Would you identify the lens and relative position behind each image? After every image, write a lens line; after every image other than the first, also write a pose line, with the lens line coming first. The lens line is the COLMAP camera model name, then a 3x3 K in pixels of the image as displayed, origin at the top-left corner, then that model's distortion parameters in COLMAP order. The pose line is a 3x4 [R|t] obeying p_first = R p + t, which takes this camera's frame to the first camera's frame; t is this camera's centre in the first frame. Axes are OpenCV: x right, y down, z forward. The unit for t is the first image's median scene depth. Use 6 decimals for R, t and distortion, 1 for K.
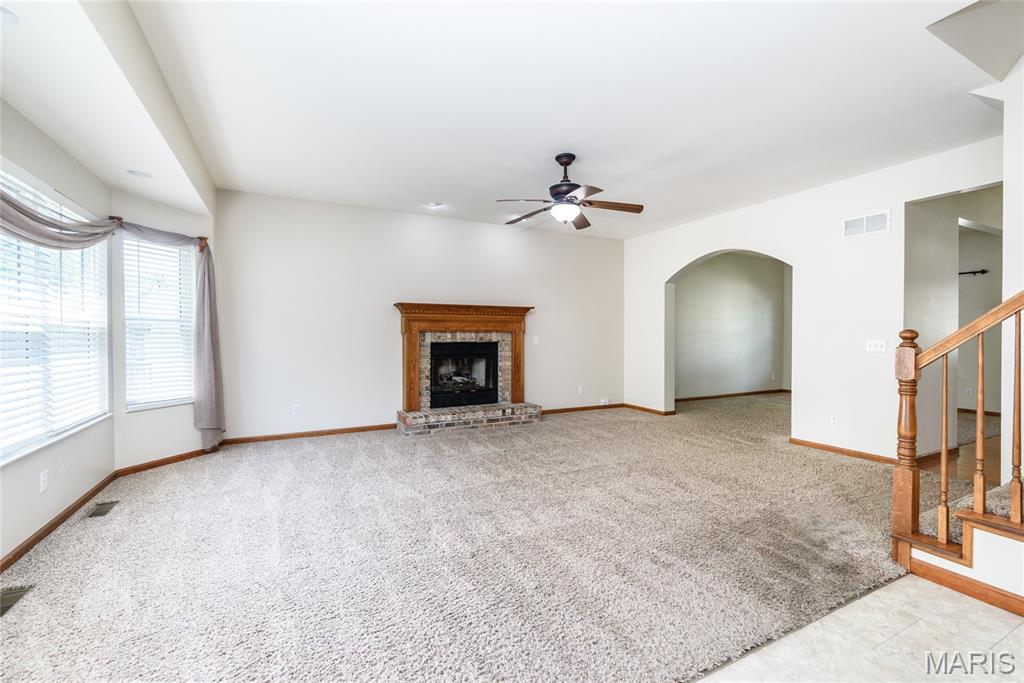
lens RADIAL K [[438.3, 0, 508.1], [0, 438.3, 341.8], [0, 0, 1]] dist [-0.001511, -0.000192]
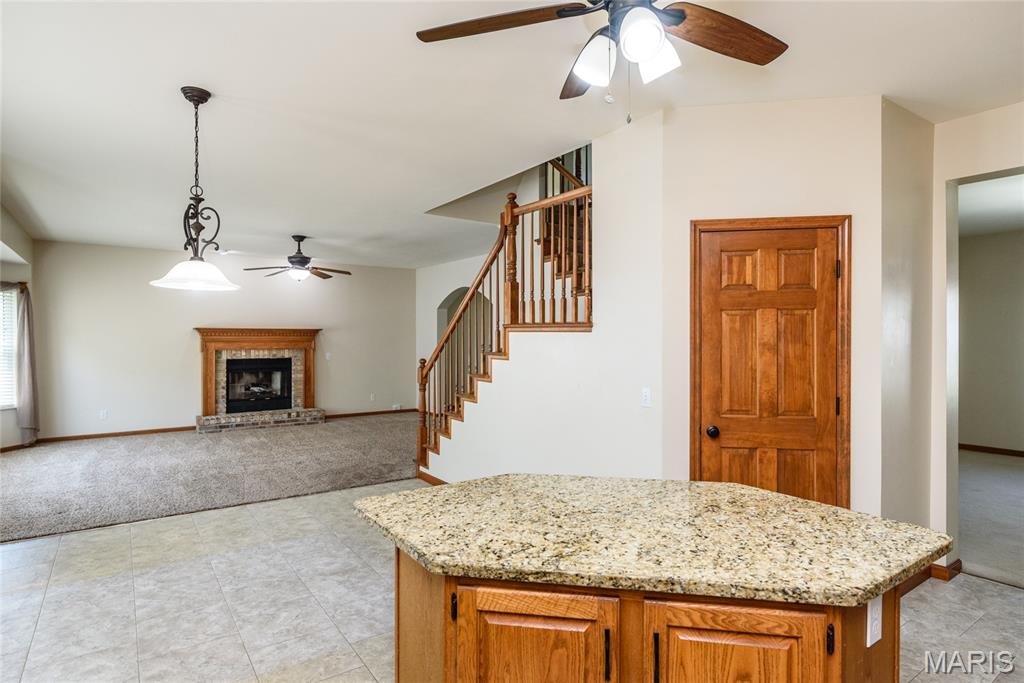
lens RADIAL K [[562.0, 0, 517.1], [0, 562.0, 341.2], [0, 0, 1]] dist [0.000913, -0.002814]
pose [[0.989084, -0.000517, 0.147353, 0.392303], [0.001356, 0.999983, -0.005594, -0.038377], [-0.147348, 0.005733, 0.989068, -0.666443]]
